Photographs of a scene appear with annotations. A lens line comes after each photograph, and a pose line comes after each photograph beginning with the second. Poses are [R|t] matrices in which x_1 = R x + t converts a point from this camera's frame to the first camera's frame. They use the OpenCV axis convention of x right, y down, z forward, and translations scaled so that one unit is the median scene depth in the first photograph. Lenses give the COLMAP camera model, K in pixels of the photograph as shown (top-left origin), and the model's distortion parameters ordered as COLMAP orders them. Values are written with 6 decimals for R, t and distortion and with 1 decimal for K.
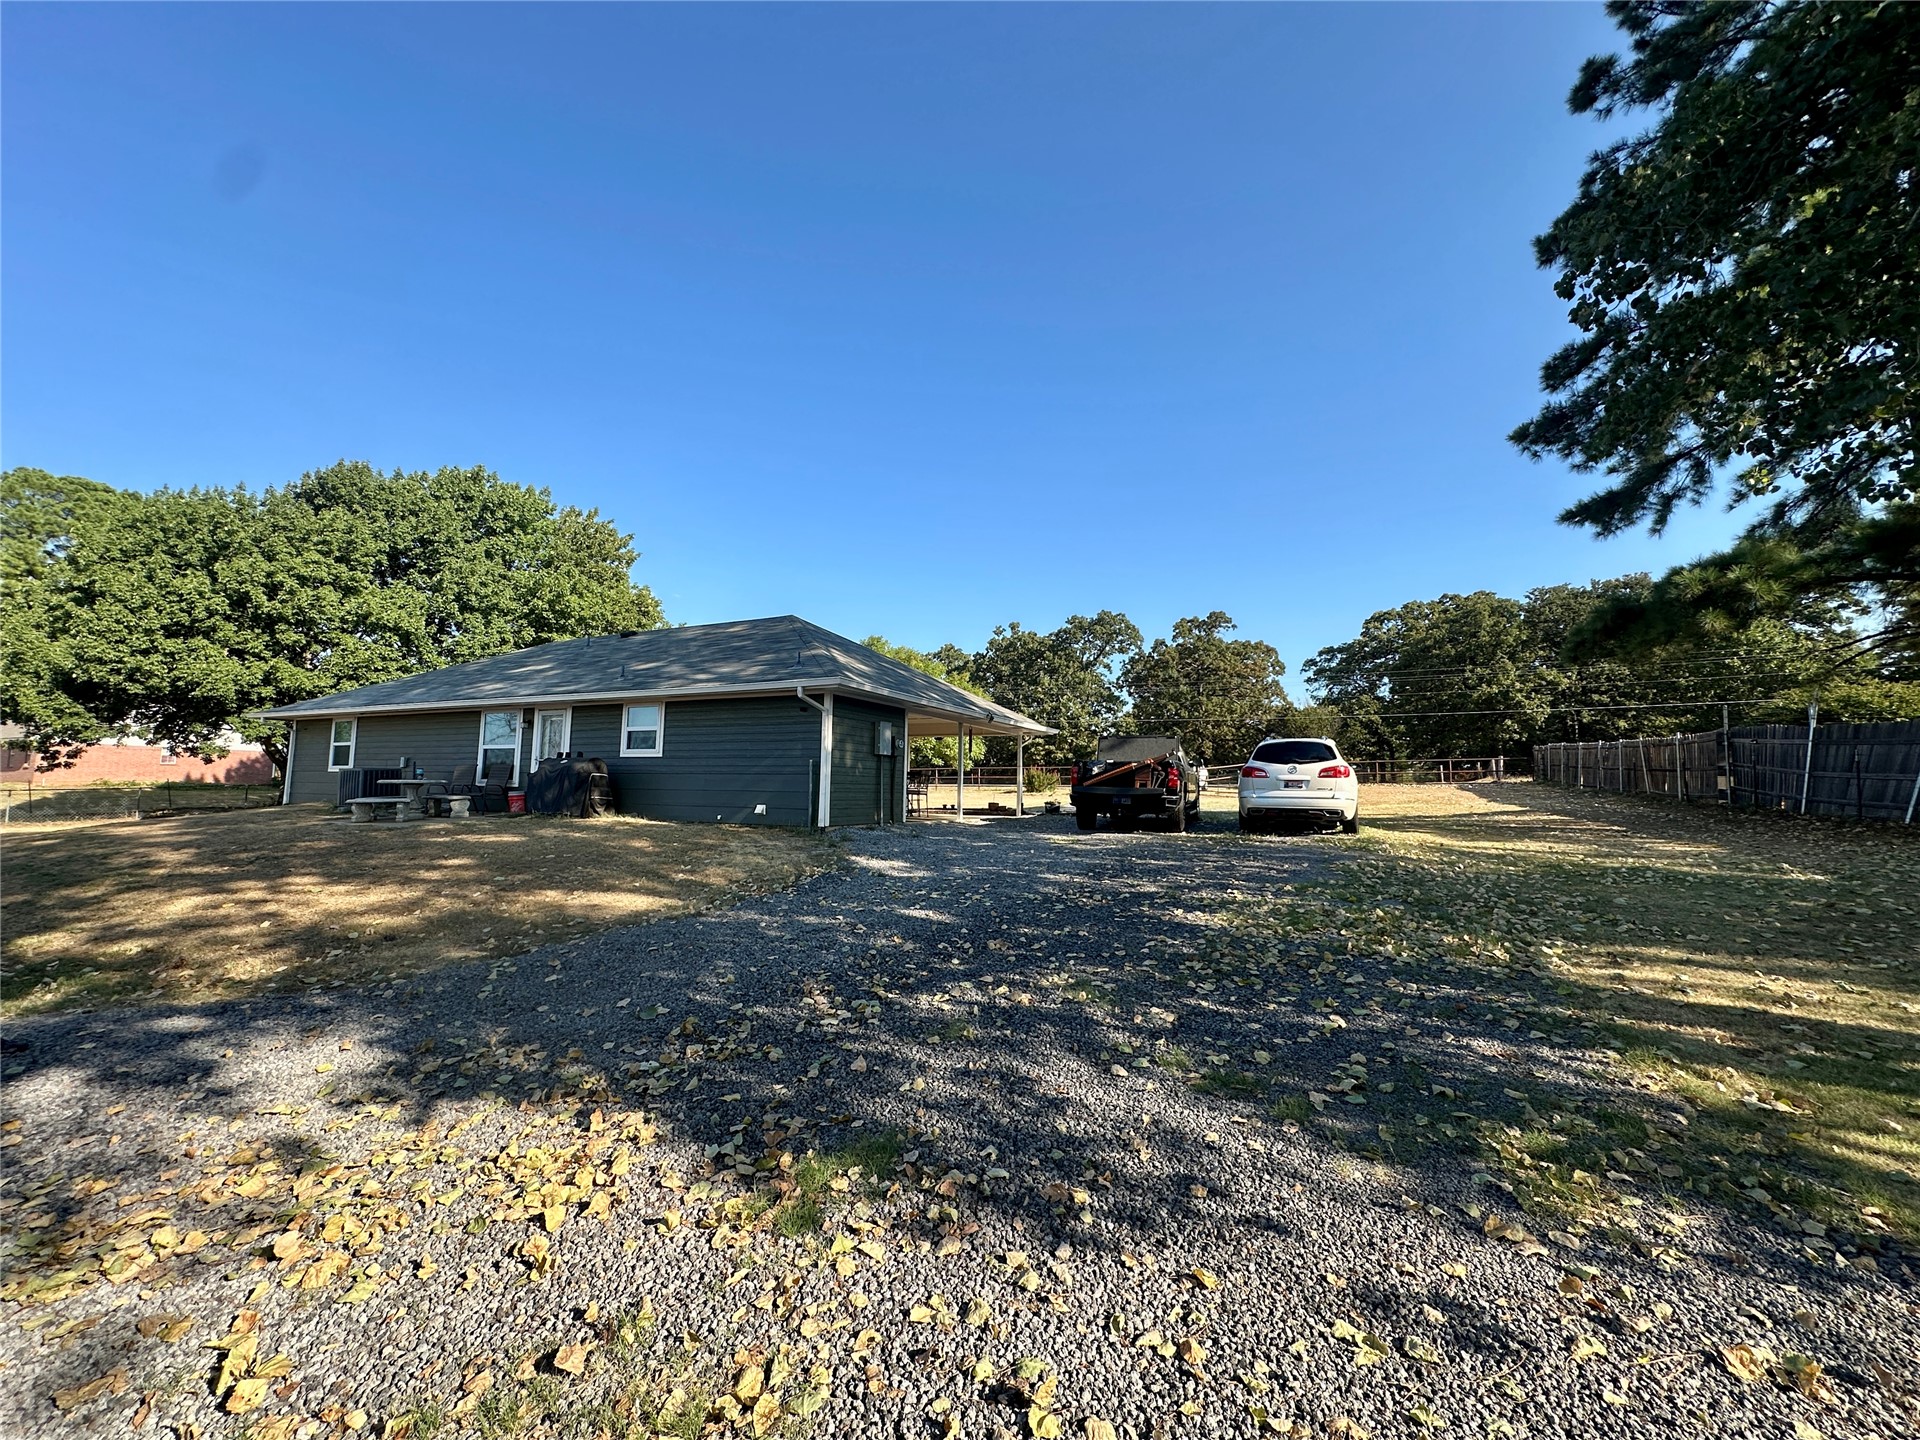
lens RADIAL K [[769.9, 0, 960.0], [0, 769.9, 720.0], [0, 0, 1]] dist [-0.003169, 0.000882]
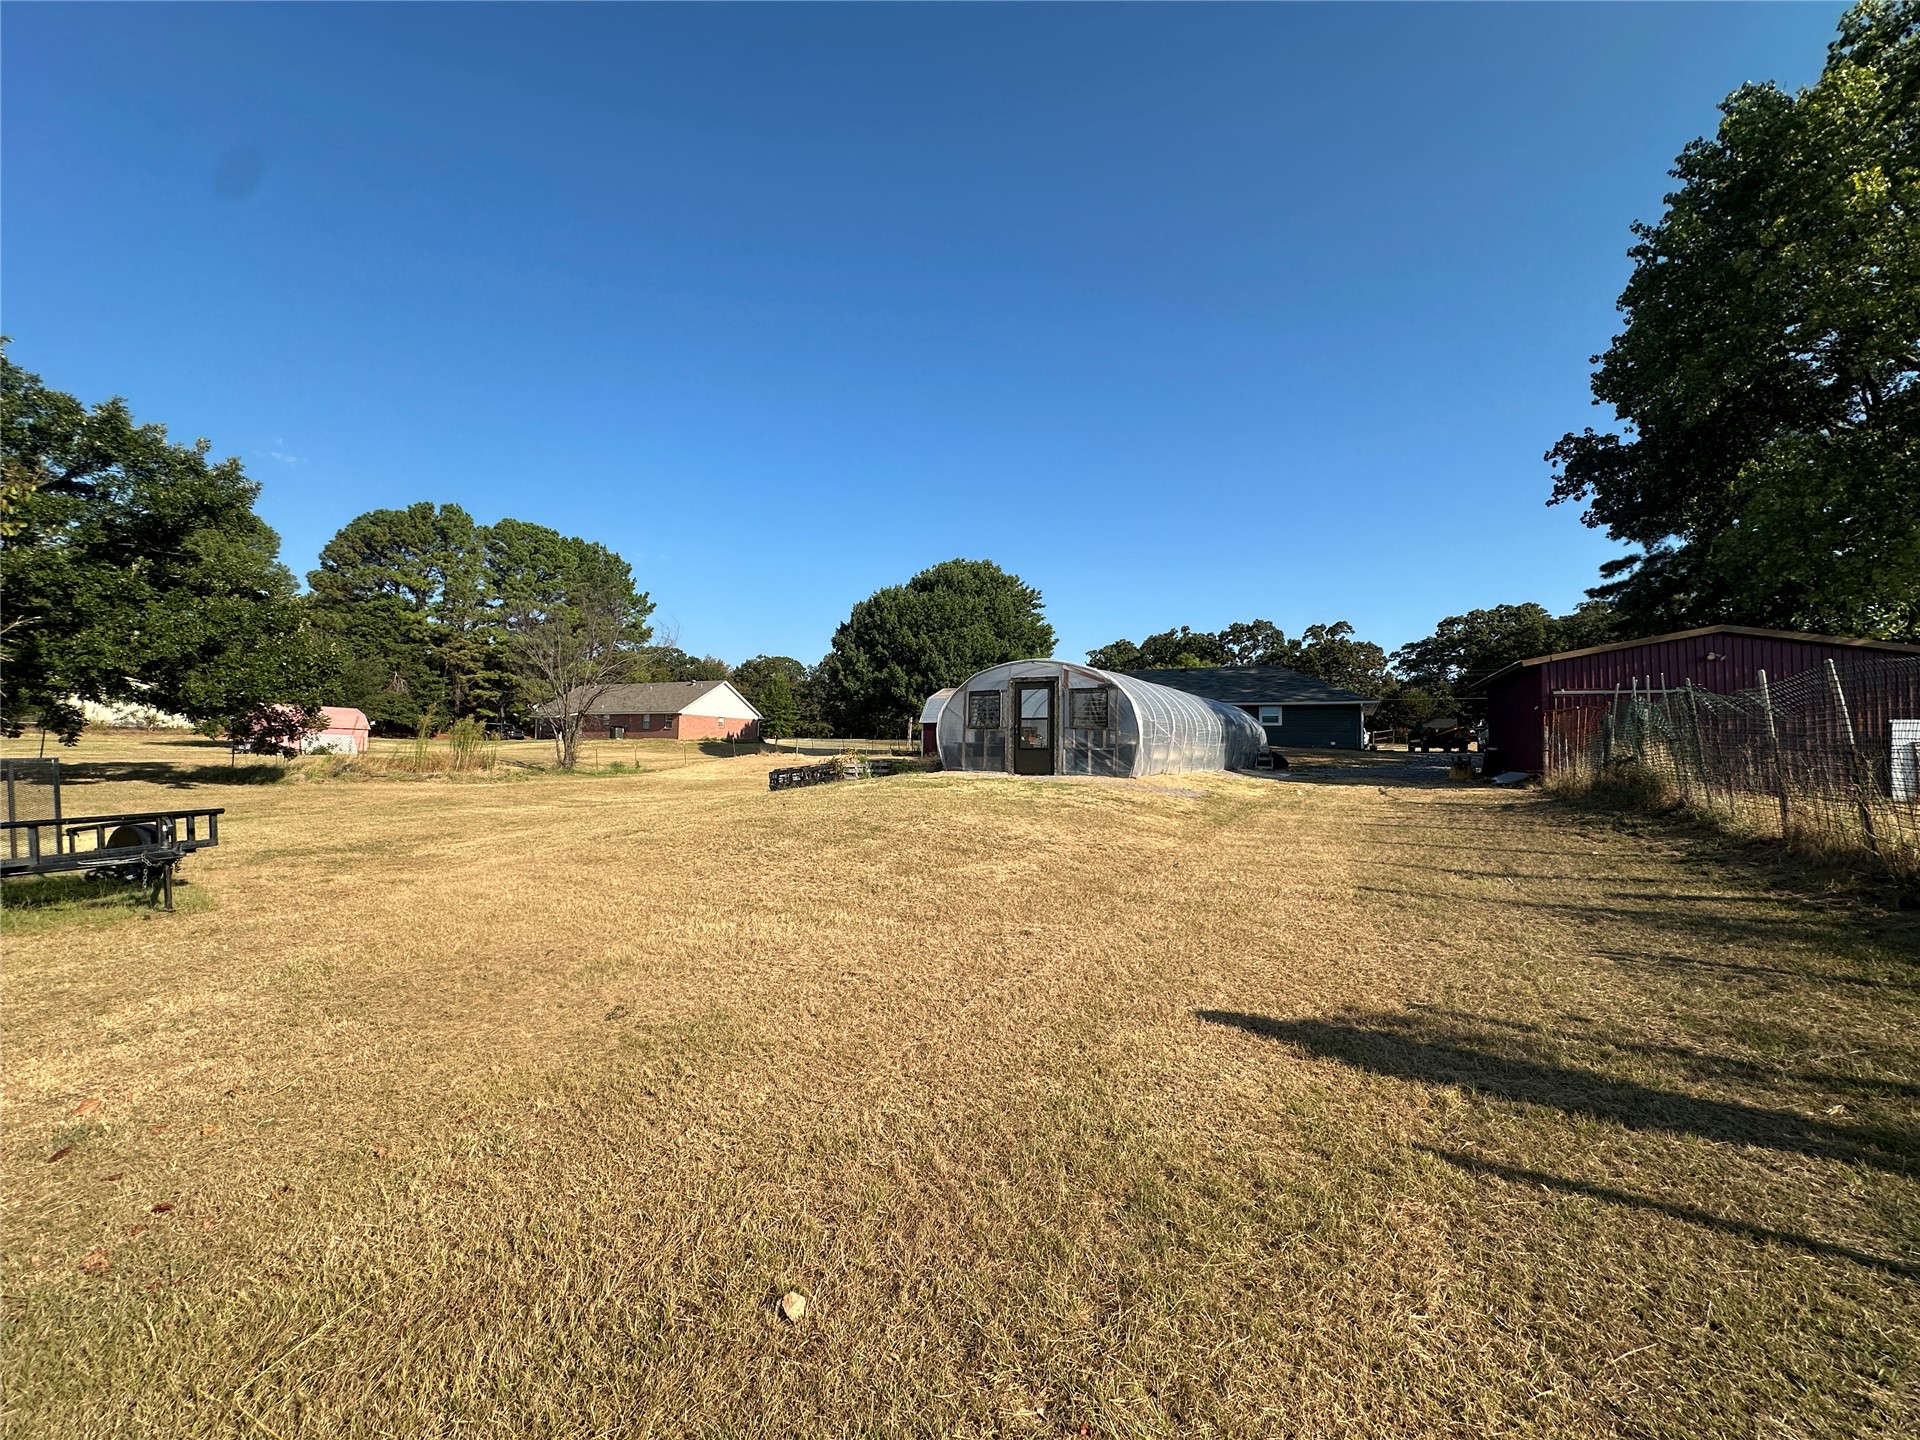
lens RADIAL K [[769.9, 0, 960.0], [0, 769.9, 720.0], [0, 0, 1]] dist [-0.003169, 0.000882]
pose [[0.999978, 0.003515, -0.005604, -0.683557], [-0.003269, 0.999055, 0.043343, -0.039333], [0.005751, -0.043324, 0.999045, -0.796429]]
